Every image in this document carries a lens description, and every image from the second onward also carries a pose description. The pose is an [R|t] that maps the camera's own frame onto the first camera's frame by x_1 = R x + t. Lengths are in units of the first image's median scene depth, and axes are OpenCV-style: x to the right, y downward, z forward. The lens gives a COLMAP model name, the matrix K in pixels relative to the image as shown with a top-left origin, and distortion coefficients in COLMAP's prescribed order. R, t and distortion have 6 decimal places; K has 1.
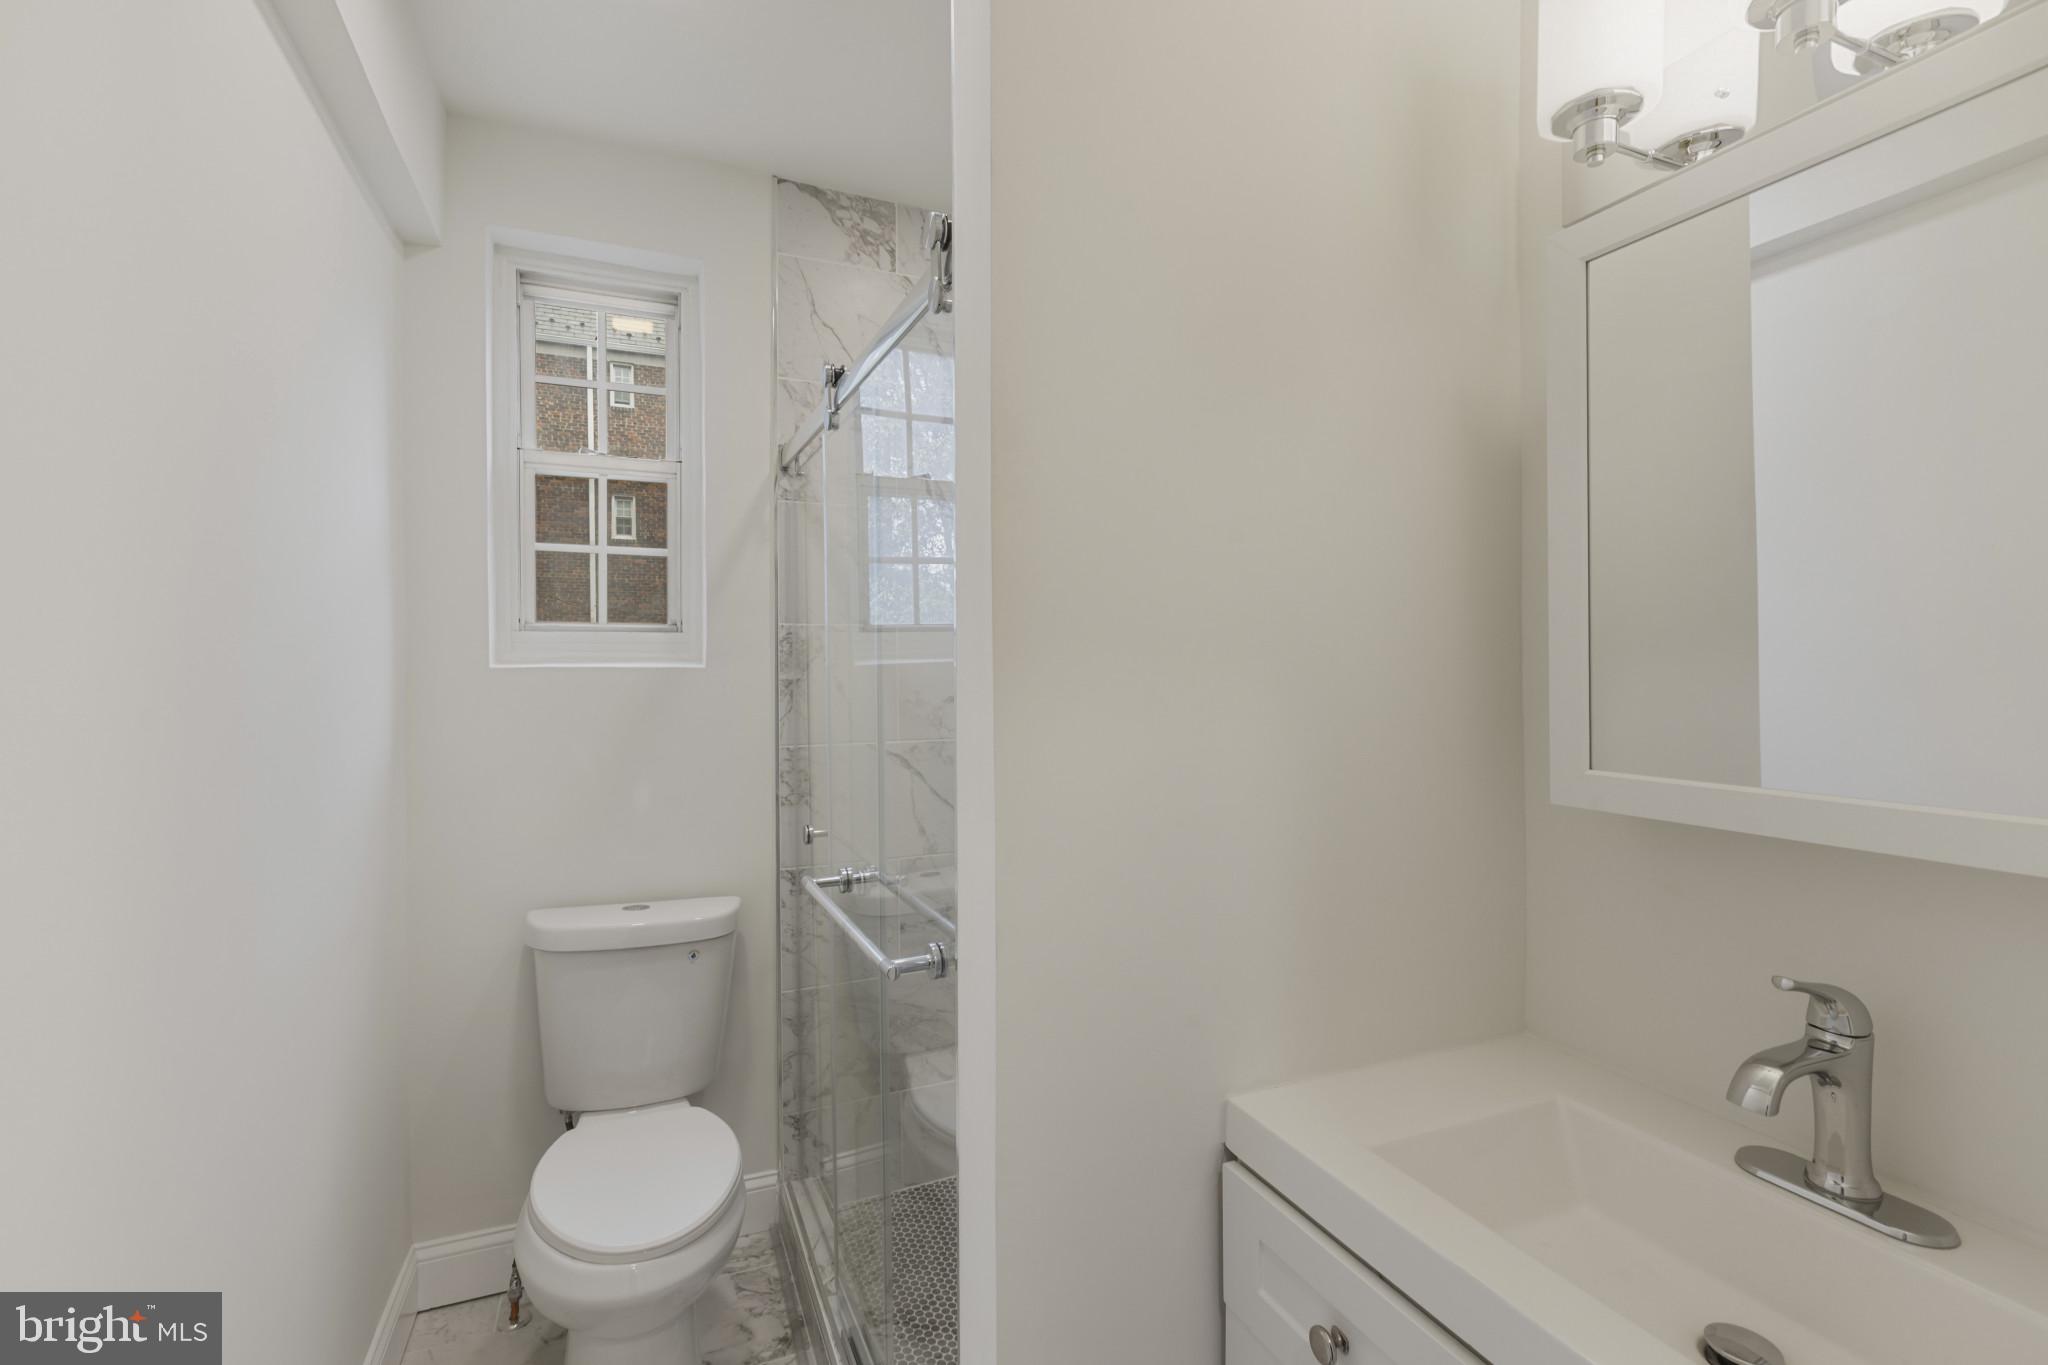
lens RADIAL K [[923.5, 0, 1019.4], [0, 923.5, 672.9], [0, 0, 1]] dist [0.002842, -0.001306]
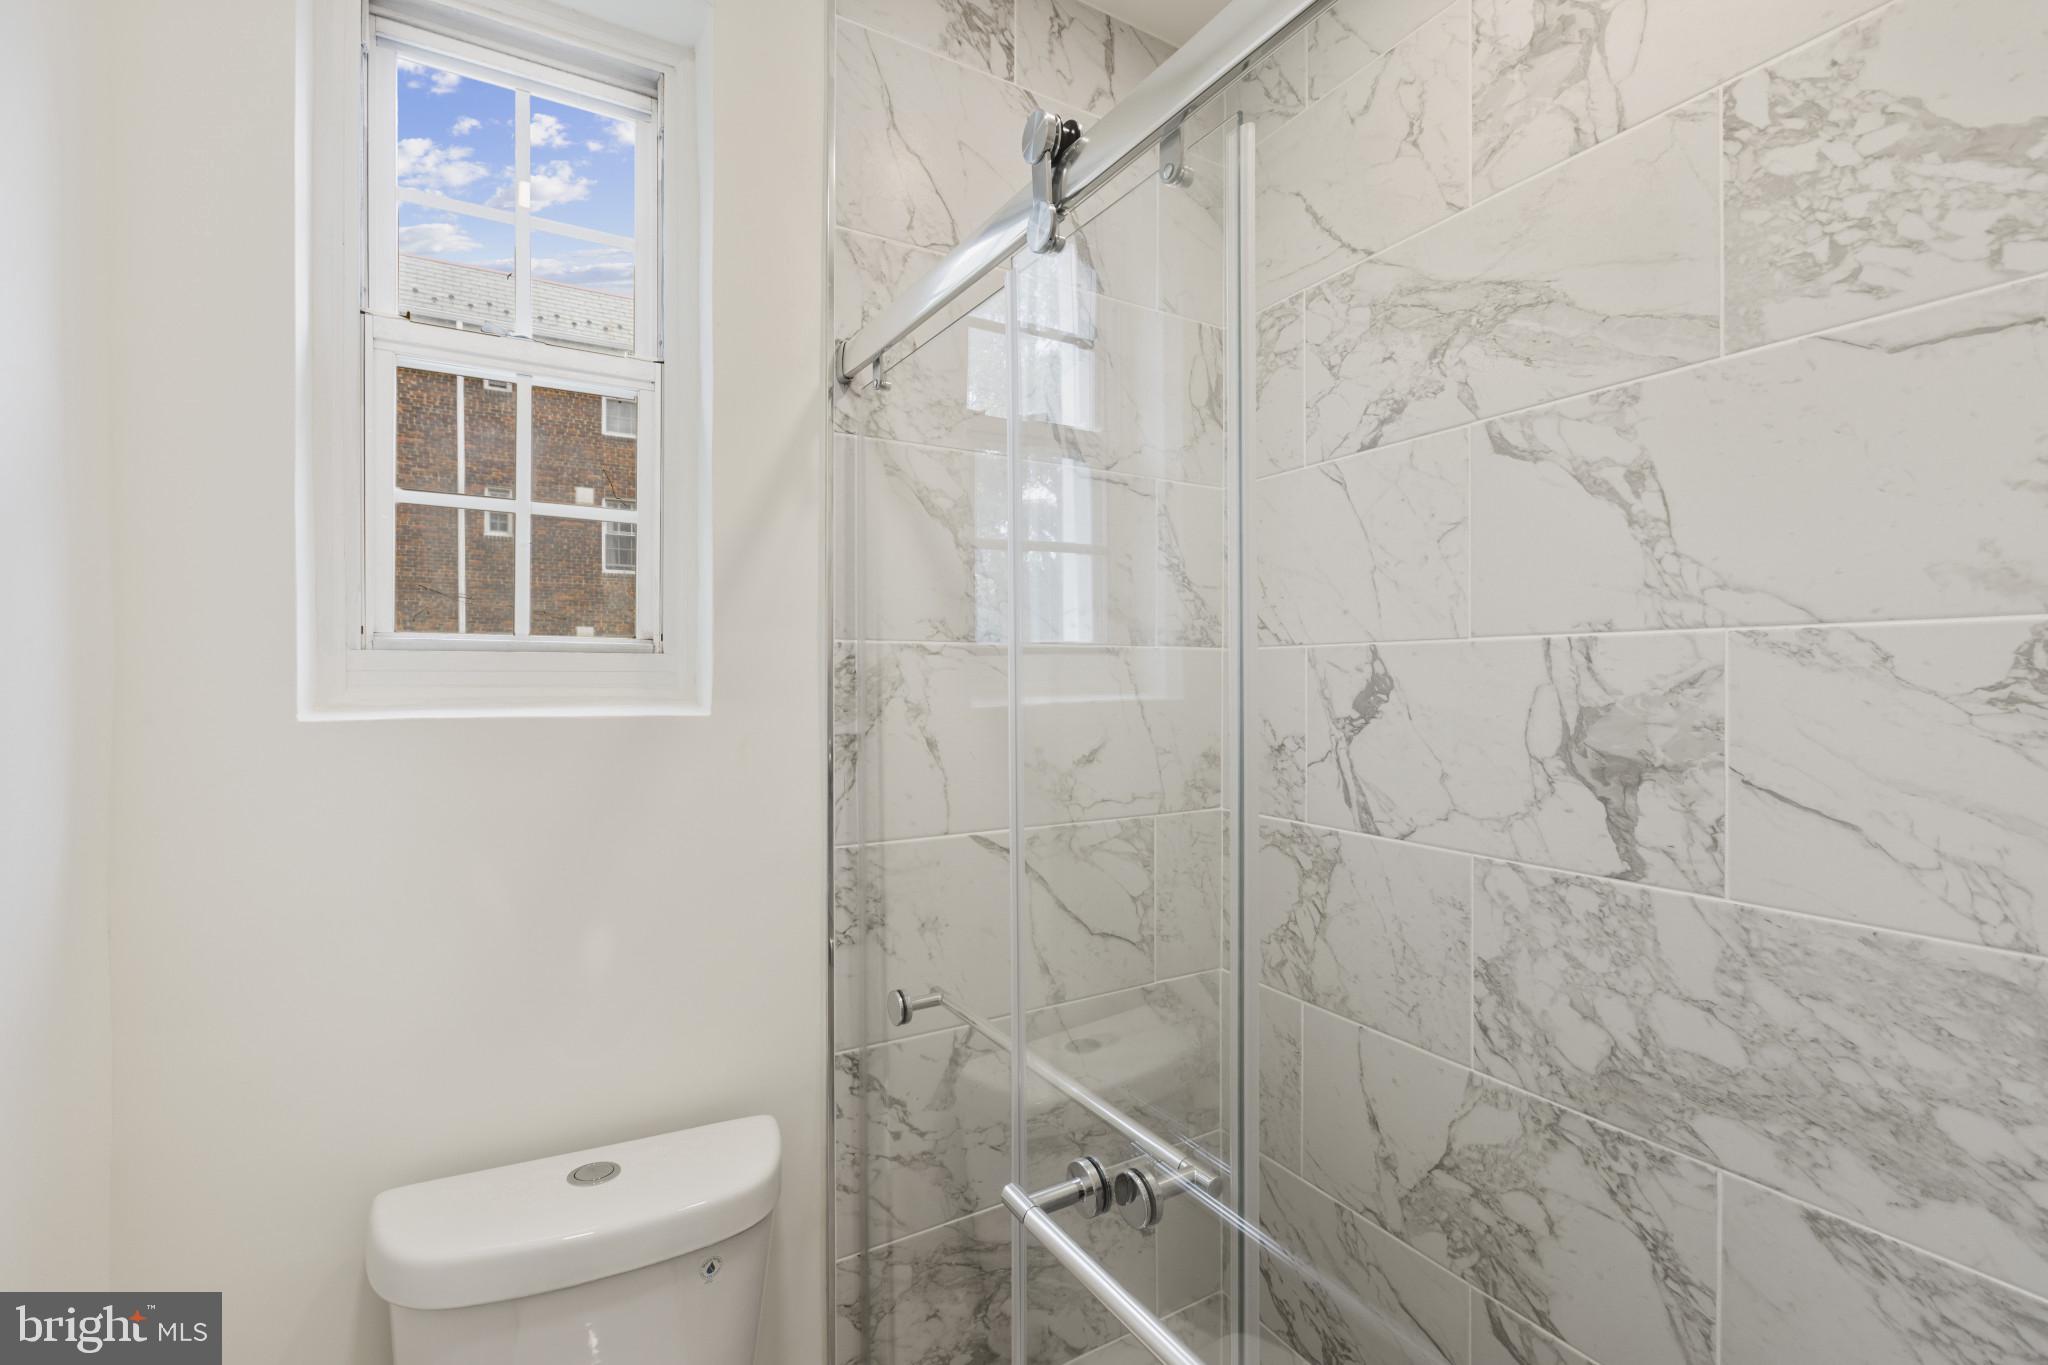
lens RADIAL K [[923.5, 0, 1026.3], [0, 923.5, 684.8], [0, 0, 1]] dist [0.002842, -0.001306]
pose [[0.993009, 0.006163, 0.117880, -0.207029], [-0.006278, 0.999980, 0.000601, -0.025876], [-0.117873, -0.001337, 0.993028, 0.393762]]
